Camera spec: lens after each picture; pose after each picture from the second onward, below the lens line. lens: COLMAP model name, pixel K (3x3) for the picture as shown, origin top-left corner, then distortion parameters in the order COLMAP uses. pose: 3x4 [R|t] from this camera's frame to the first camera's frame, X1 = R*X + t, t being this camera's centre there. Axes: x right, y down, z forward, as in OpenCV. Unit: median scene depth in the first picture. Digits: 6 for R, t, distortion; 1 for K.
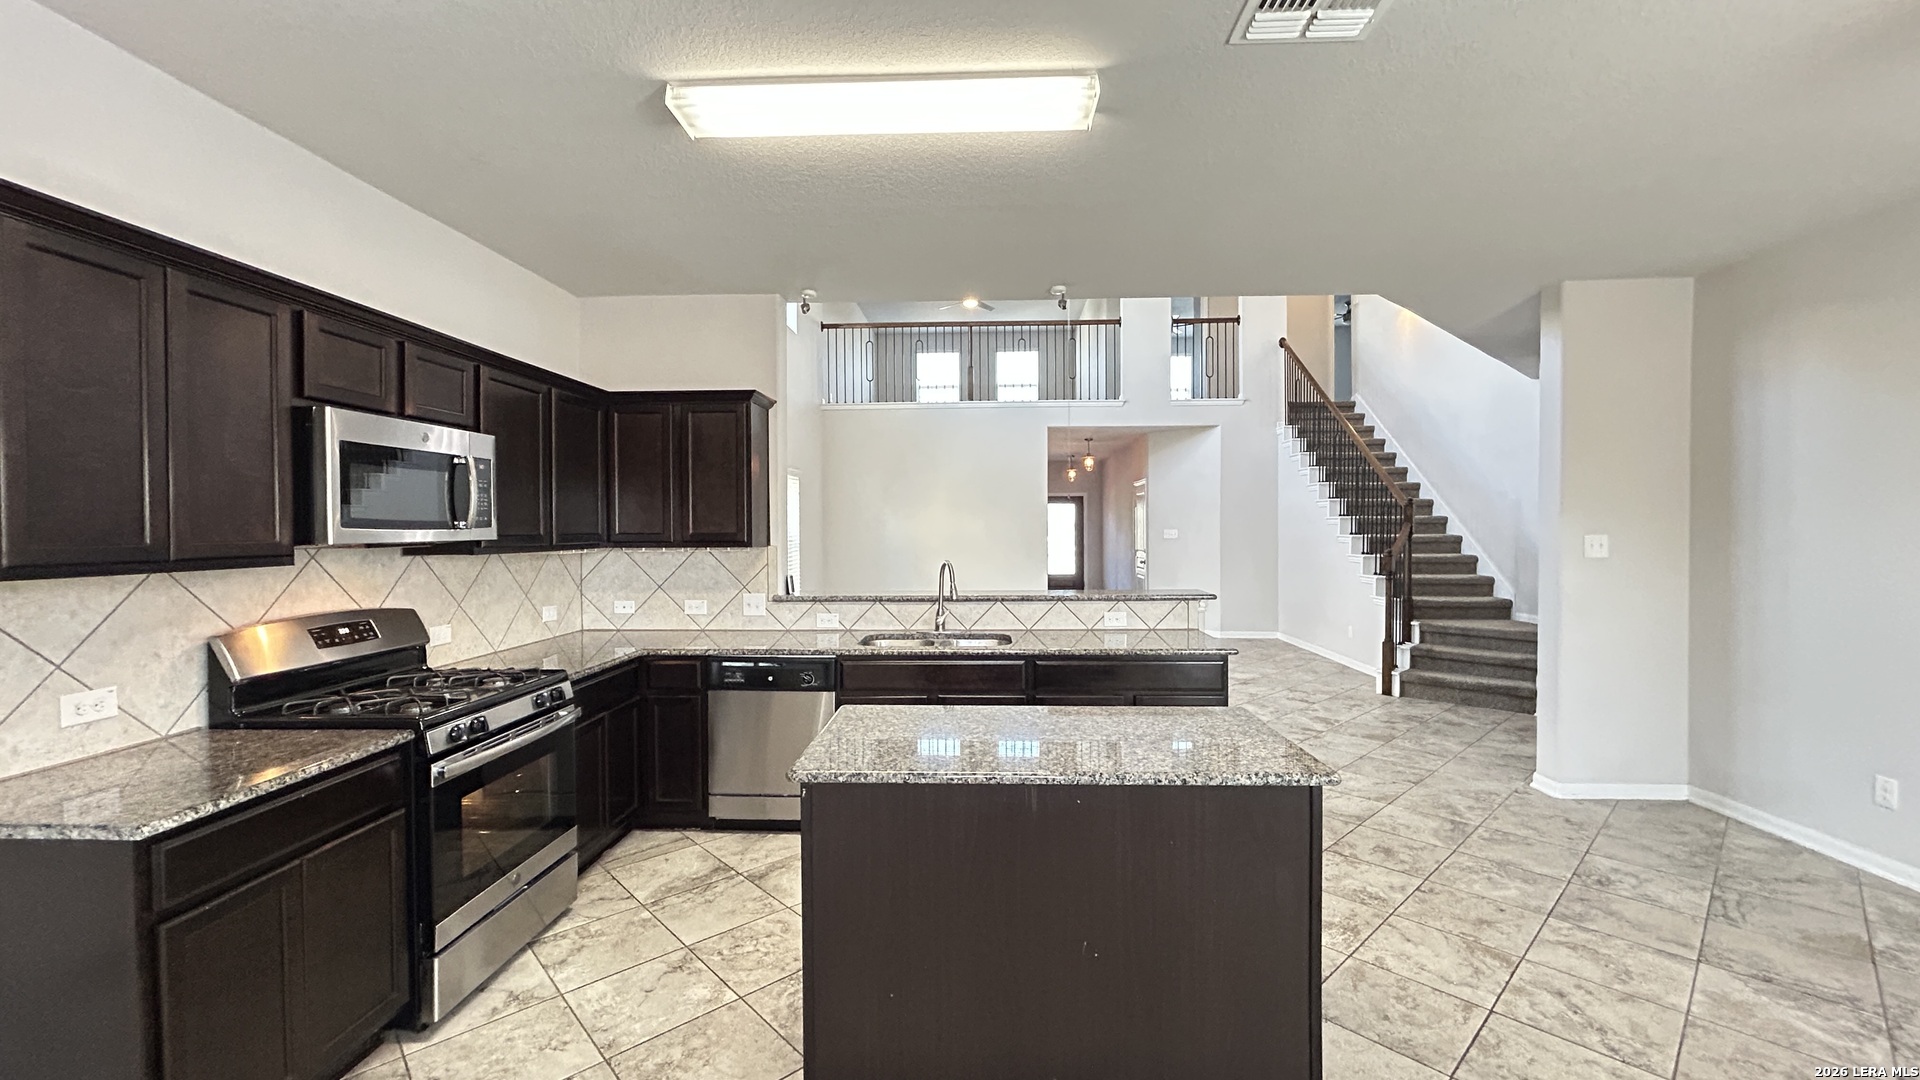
lens RADIAL K [[763.2, 0, 960.2], [0, 763.2, 537.5], [0, 0, 1]] dist [-0.001719, 0.000379]
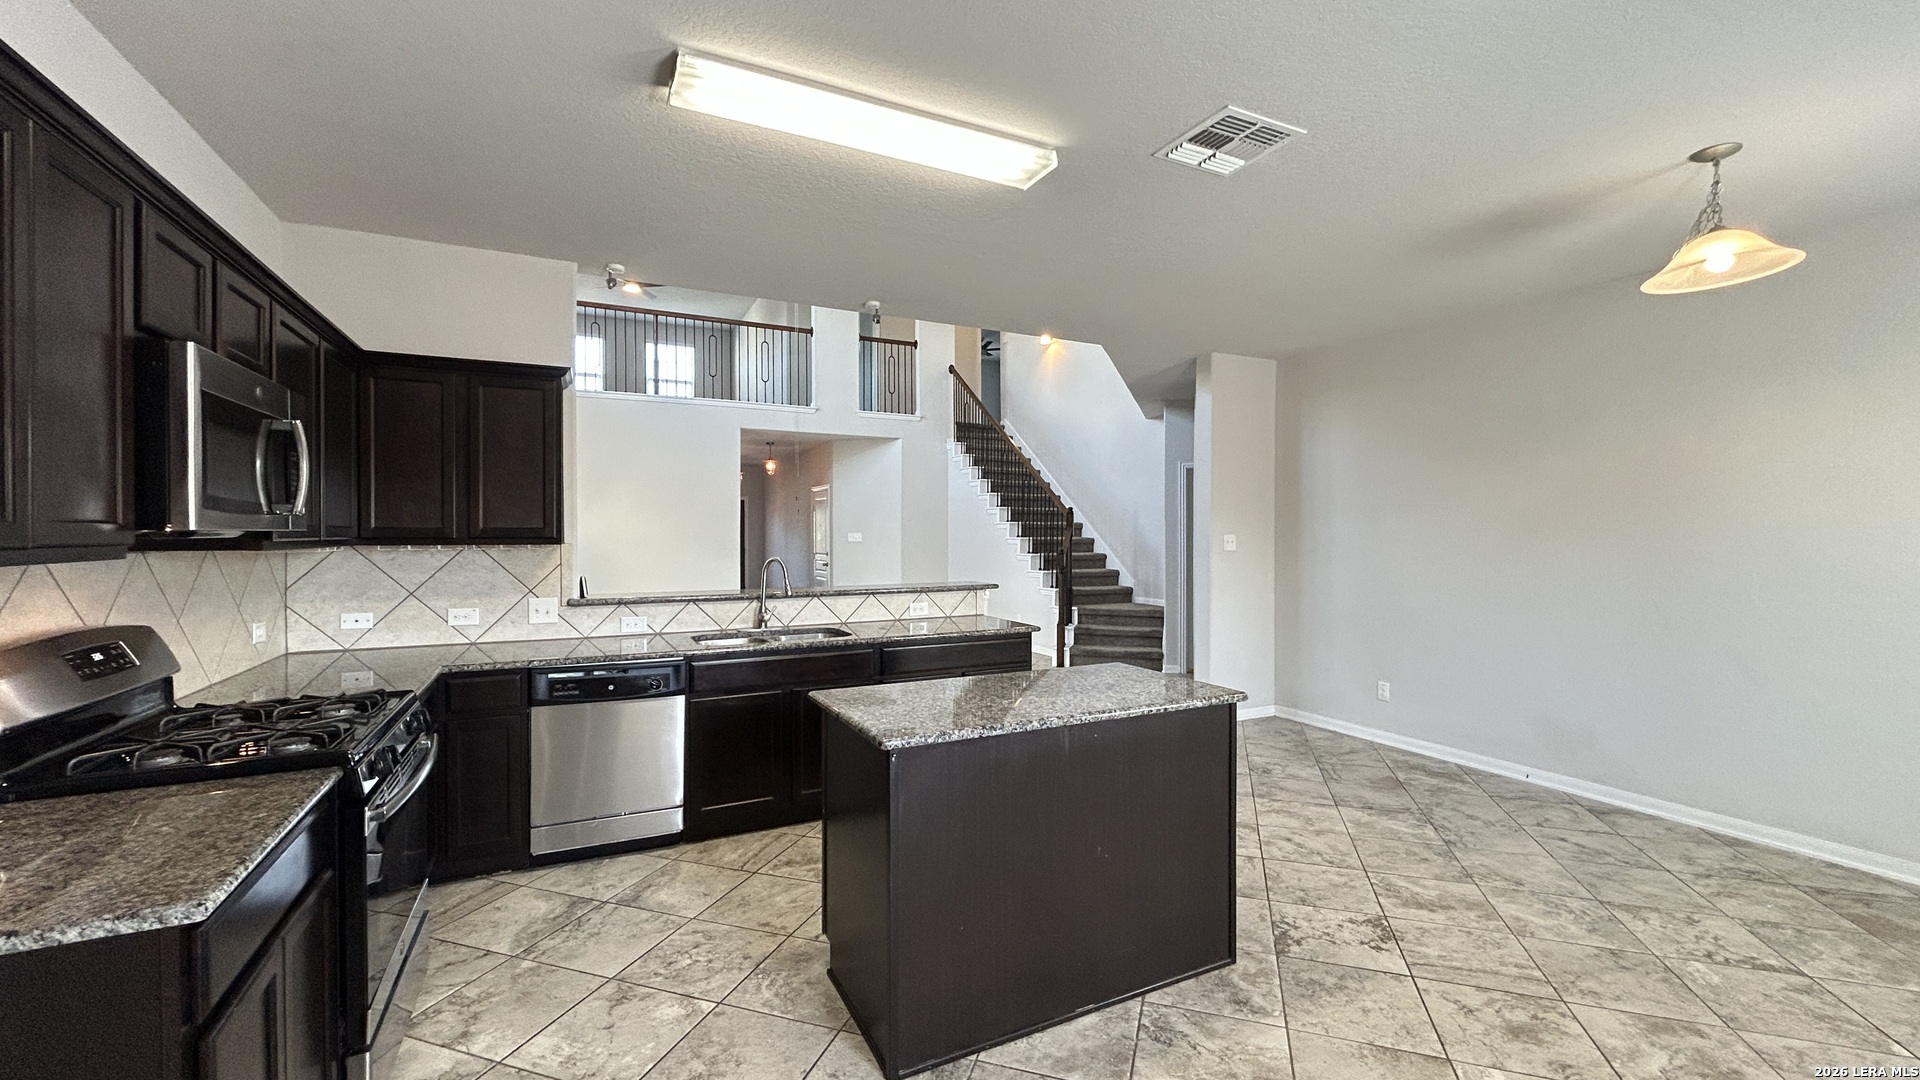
lens RADIAL K [[761.5, 0, 960.0], [0, 761.5, 540.0], [0, 0, 1]] dist [-0.000517, 0.000085]
pose [[0.876555, 0.000943, 0.481301, -0.274408], [0.001708, 0.999986, -0.005070, 0.012233], [-0.481299, 0.005266, 0.876541, 0.002233]]
